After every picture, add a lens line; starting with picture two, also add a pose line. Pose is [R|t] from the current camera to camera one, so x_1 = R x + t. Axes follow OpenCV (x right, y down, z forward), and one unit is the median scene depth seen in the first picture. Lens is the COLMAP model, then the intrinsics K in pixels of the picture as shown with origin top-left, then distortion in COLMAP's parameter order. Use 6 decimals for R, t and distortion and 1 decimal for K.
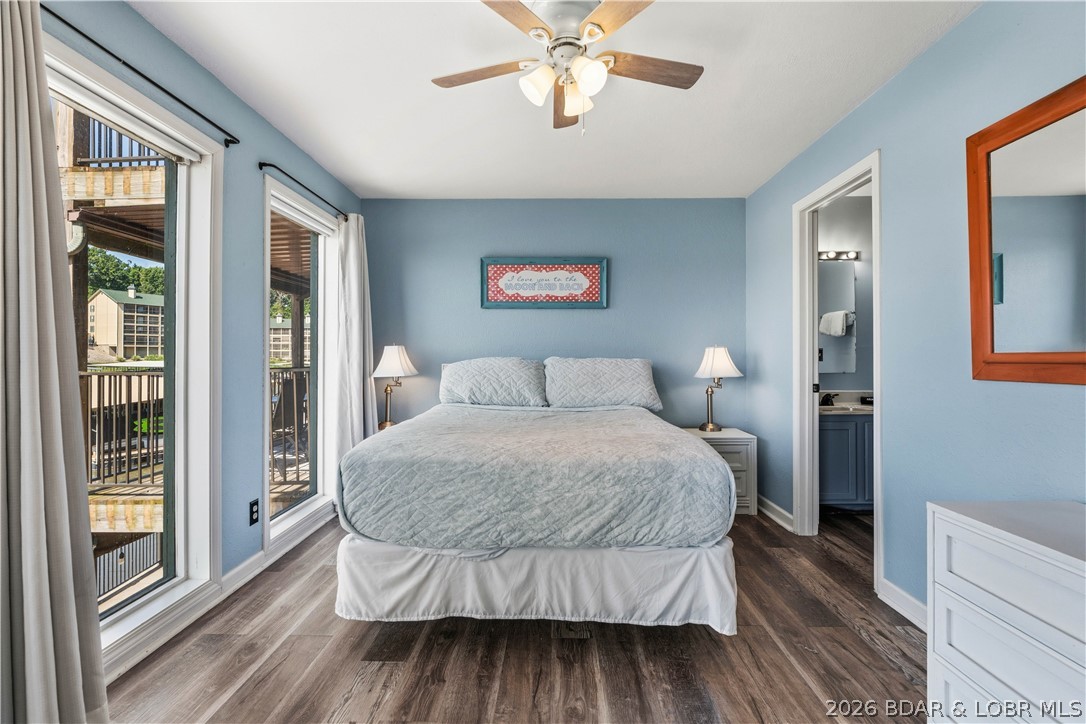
lens RADIAL K [[484.4, 0, 552.6], [0, 484.4, 355.6], [0, 0, 1]] dist [-0.011382, 0.002203]
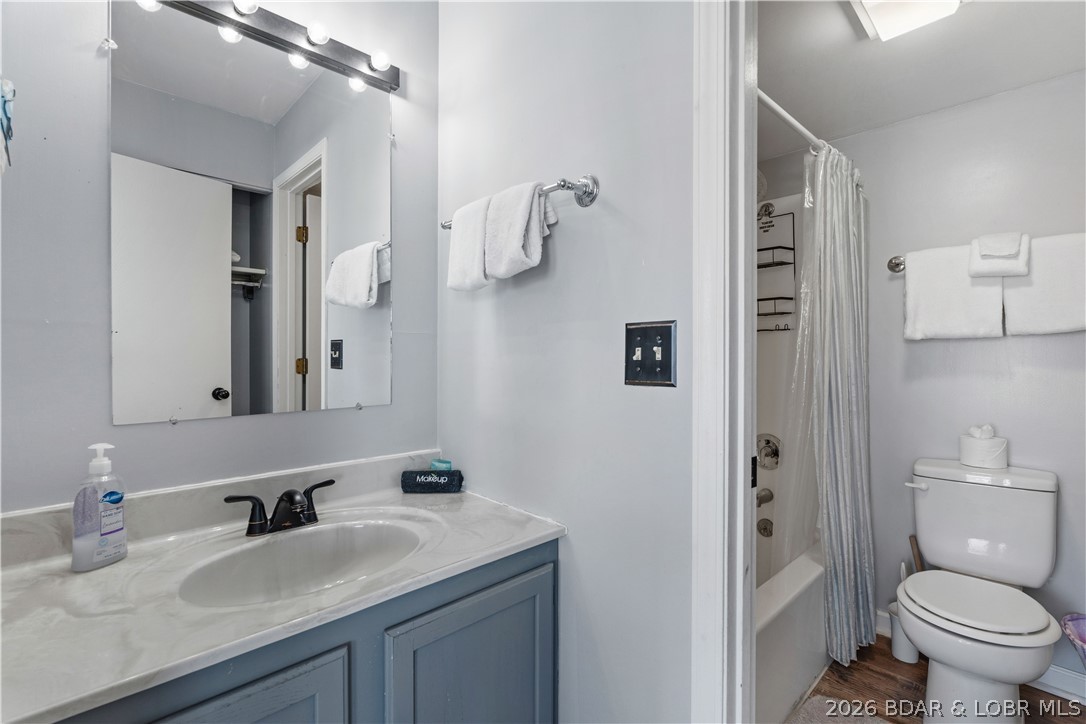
lens RADIAL K [[484.4, 0, 543.7], [0, 484.4, 354.8], [0, 0, 1]] dist [-0.011382, 0.002203]
pose [[0.706175, 0.000905, 0.708037, 0.525646], [0.001291, 0.999996, -0.002566, 0.000667], [-0.708036, 0.002726, 0.706171, 0.771830]]
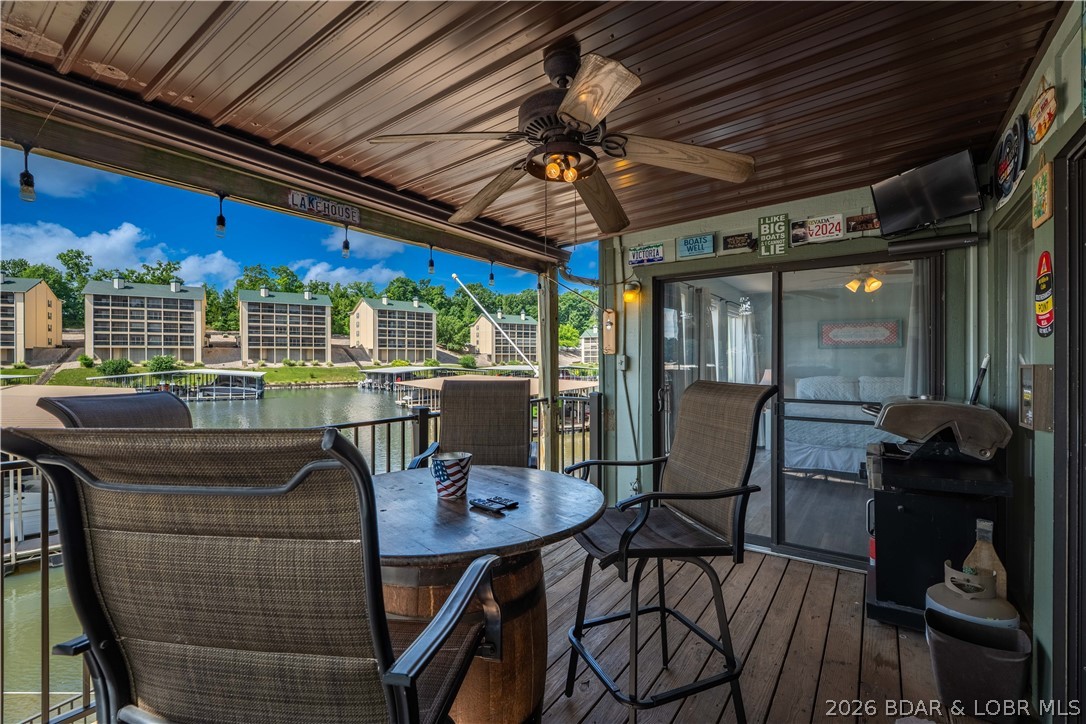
lens RADIAL K [[484.4, 0, 548.4], [0, 484.4, 358.9], [0, 0, 1]] dist [-0.011382, 0.002203]
pose [[0.823950, -0.007447, -0.566614, 0.053807], [0.006593, 0.999972, -0.003556, -0.068510], [0.566624, -0.000806, 0.823976, -1.247093]]
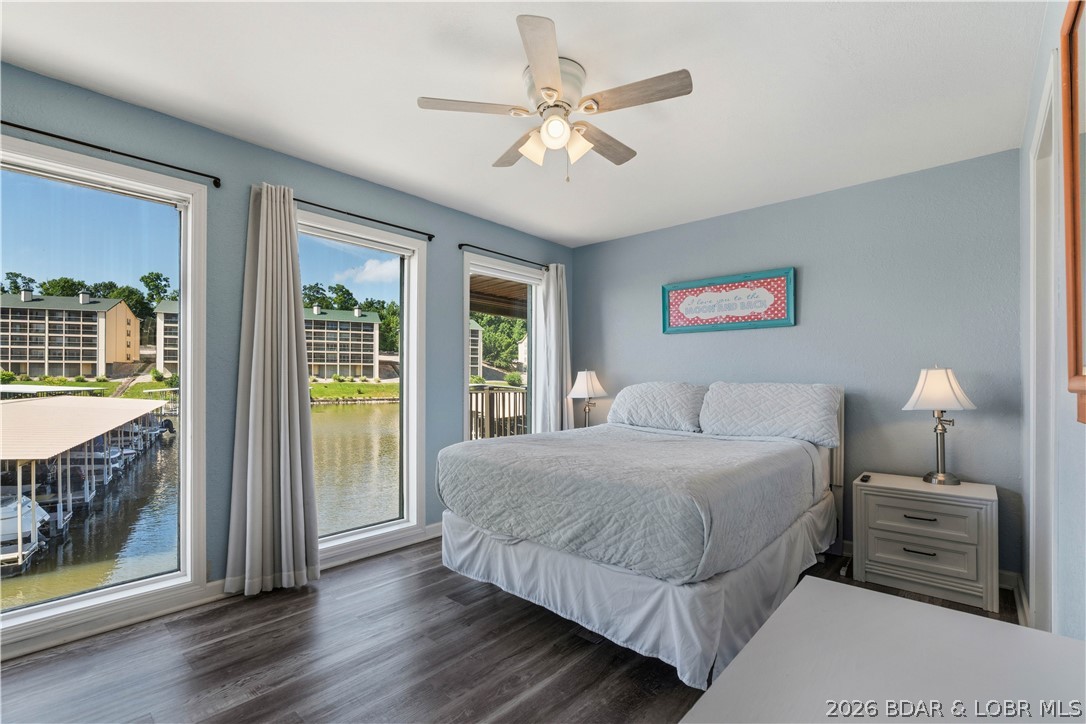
lens RADIAL K [[484.4, 0, 553.2], [0, 484.4, 379.6], [0, 0, 1]] dist [-0.011382, 0.002203]
pose [[0.757467, 0.001734, -0.652871, 0.400105], [-0.001246, 0.999998, 0.001210, -0.001602], [0.652872, -0.000103, 0.757468, 0.070783]]
